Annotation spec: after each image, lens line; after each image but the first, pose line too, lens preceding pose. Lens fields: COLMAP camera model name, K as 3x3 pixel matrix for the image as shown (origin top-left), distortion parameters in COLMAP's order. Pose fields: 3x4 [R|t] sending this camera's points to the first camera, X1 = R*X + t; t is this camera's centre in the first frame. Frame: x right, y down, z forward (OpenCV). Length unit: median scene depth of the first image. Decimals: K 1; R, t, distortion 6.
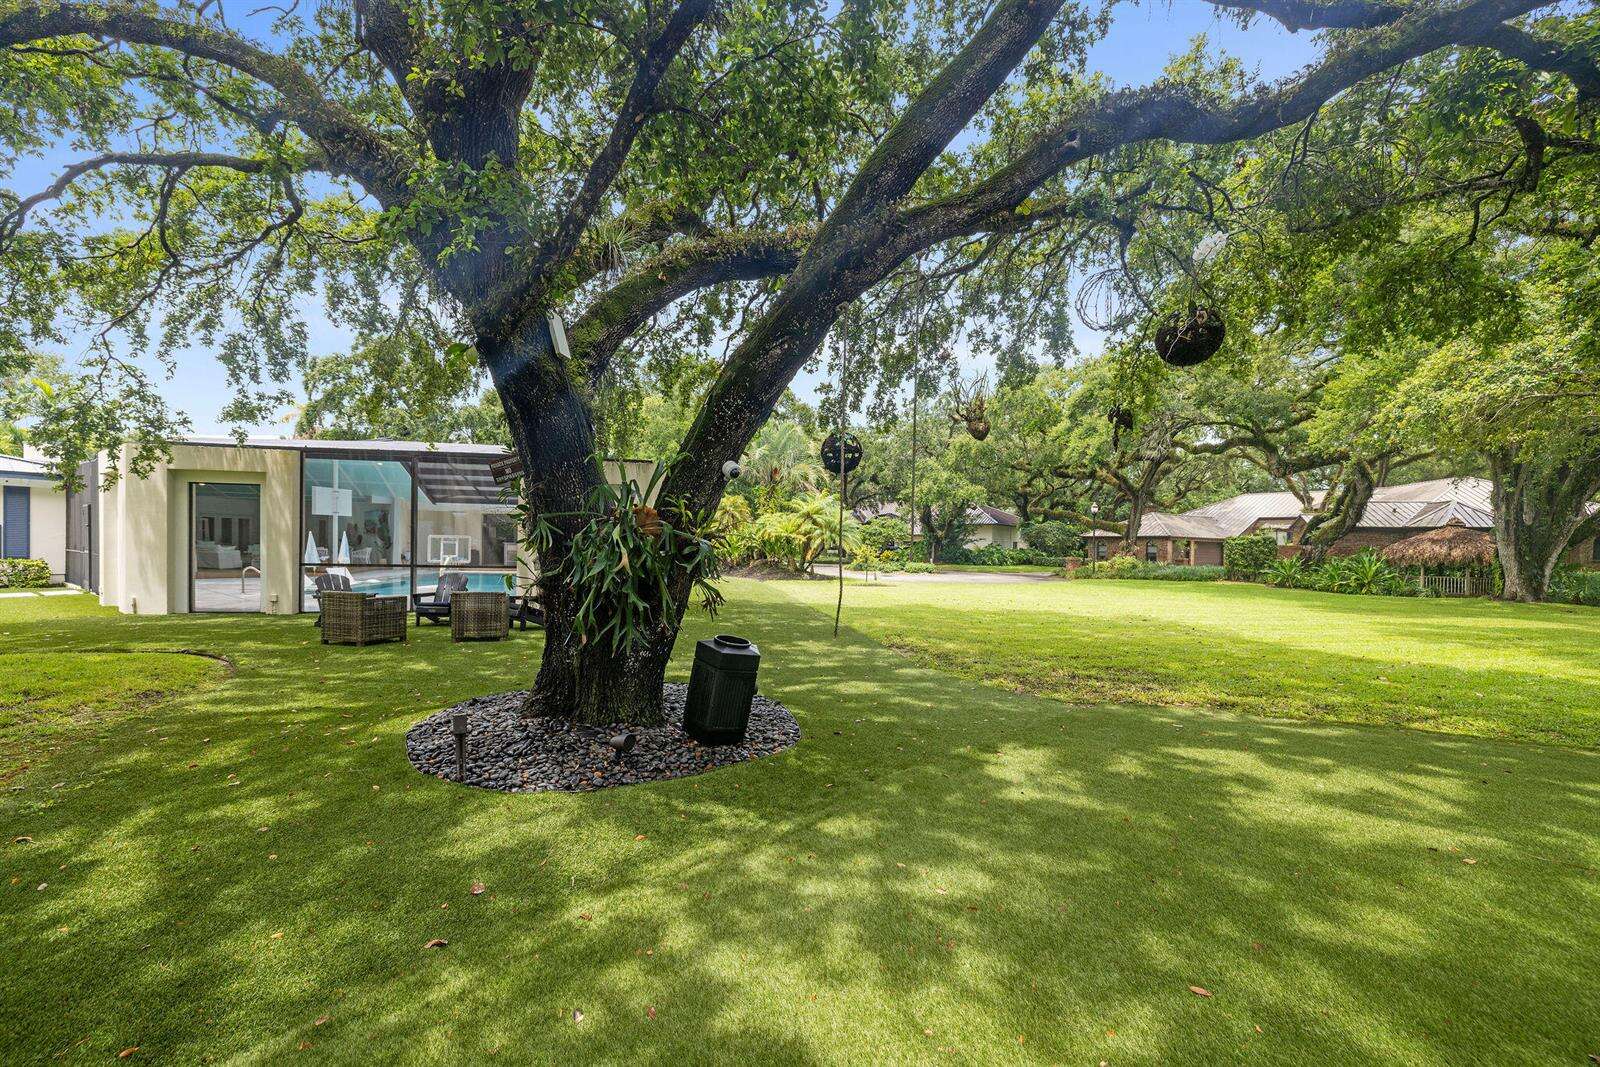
lens RADIAL K [[674.8, 0, 788.2], [0, 674.8, 557.4], [0, 0, 1]] dist [0.001613, -0.001524]
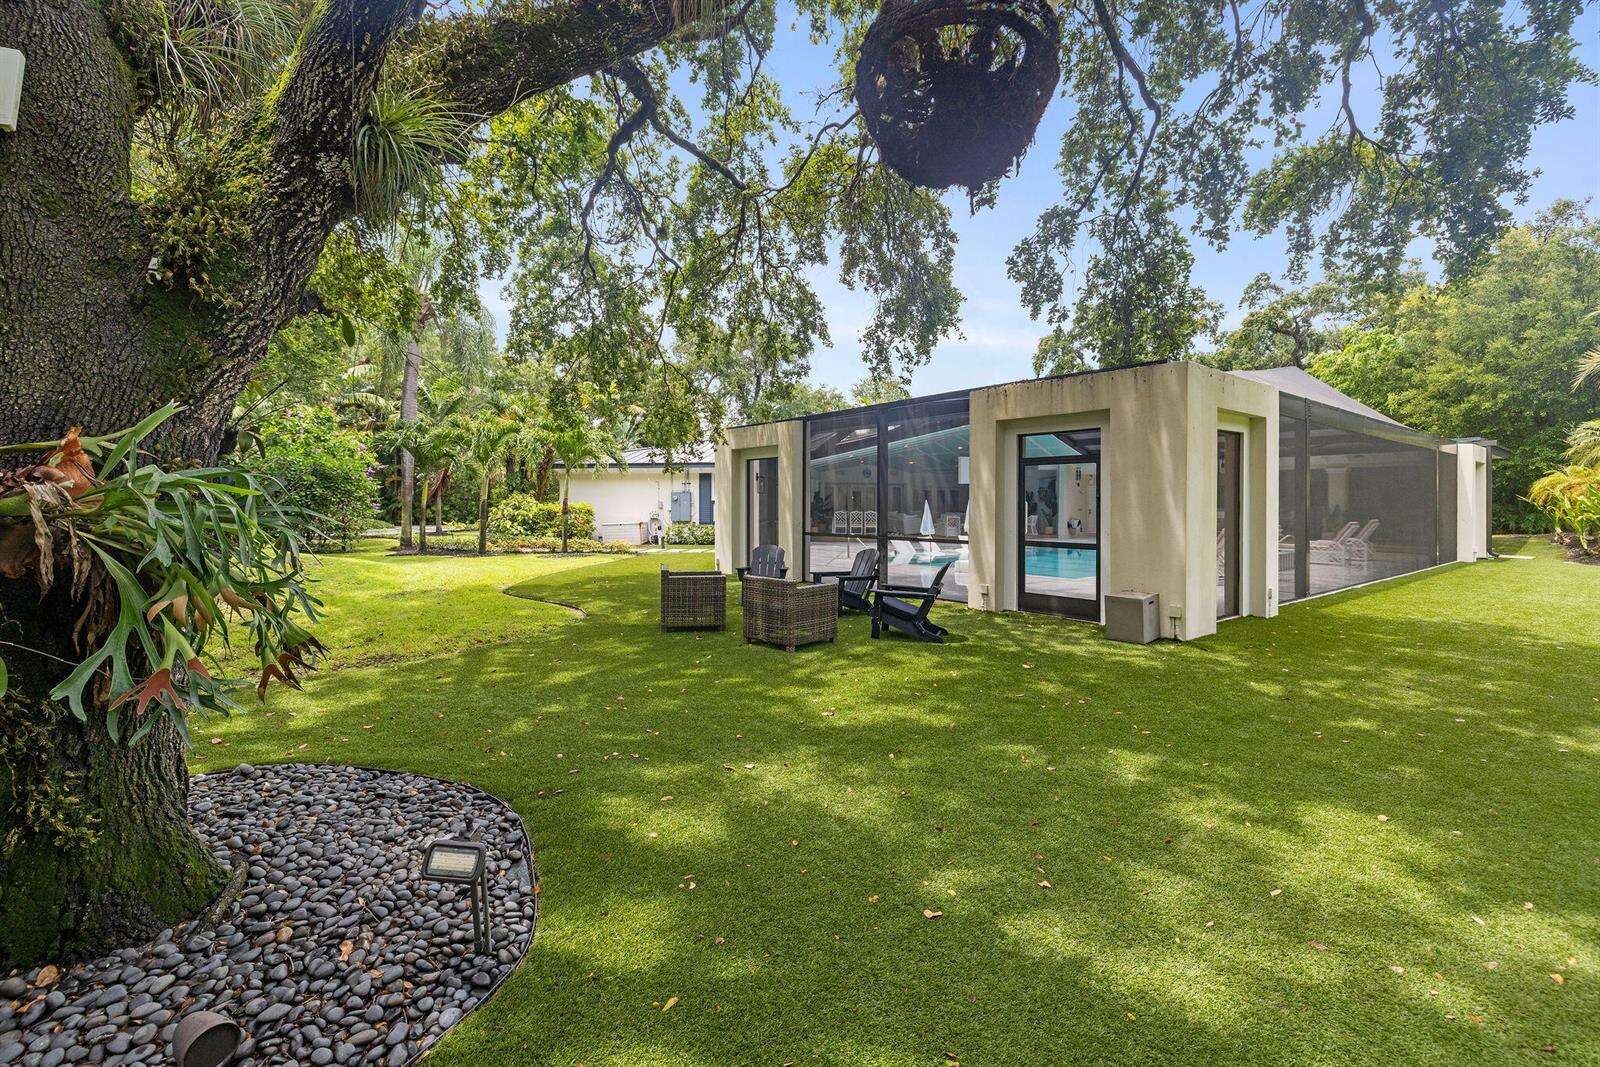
lens RADIAL K [[674.8, 0, 782.8], [0, 674.8, 516.4], [0, 0, 1]] dist [0.001613, -0.001524]
pose [[0.488962, -0.003037, -0.872300, 0.145072], [-0.008407, 0.999931, -0.008194, -0.005400], [0.872264, 0.011340, 0.488903, 0.485433]]
